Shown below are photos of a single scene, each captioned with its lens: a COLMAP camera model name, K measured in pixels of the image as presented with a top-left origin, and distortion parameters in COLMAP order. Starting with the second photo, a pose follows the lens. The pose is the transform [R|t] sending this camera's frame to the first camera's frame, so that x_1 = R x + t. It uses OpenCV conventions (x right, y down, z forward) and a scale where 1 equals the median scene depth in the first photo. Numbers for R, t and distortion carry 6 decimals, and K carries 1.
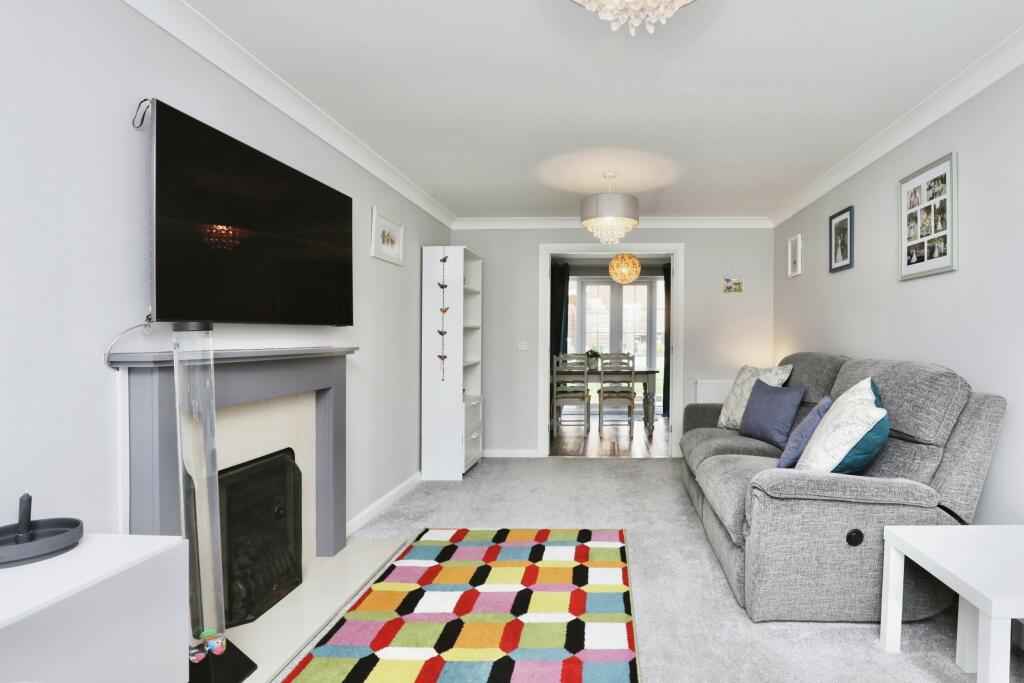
lens RADIAL K [[478.0, 0, 511.3], [0, 478.0, 331.7], [0, 0, 1]] dist [-0.029011, 0.000916]
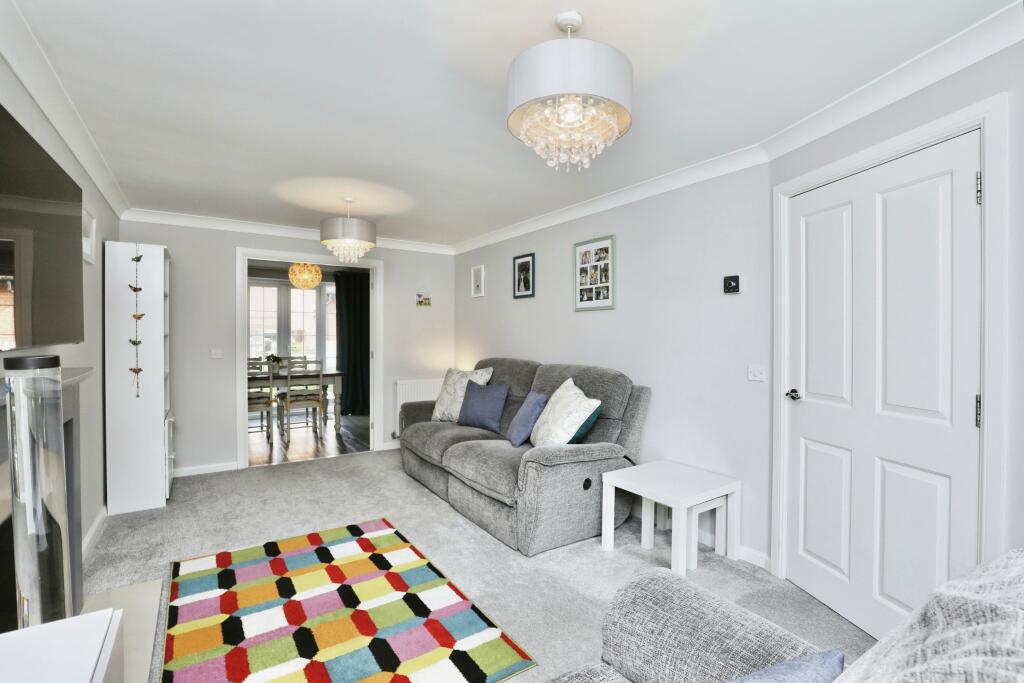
lens RADIAL K [[446.8, 0, 465.8], [0, 446.8, 337.7], [0, 0, 1]] dist [-0.024887, 0.000327]
pose [[0.844406, -0.001354, 0.535702, -0.240302], [0.000236, 0.999998, 0.002156, -0.029183], [-0.535703, -0.001694, 0.844404, -0.016955]]
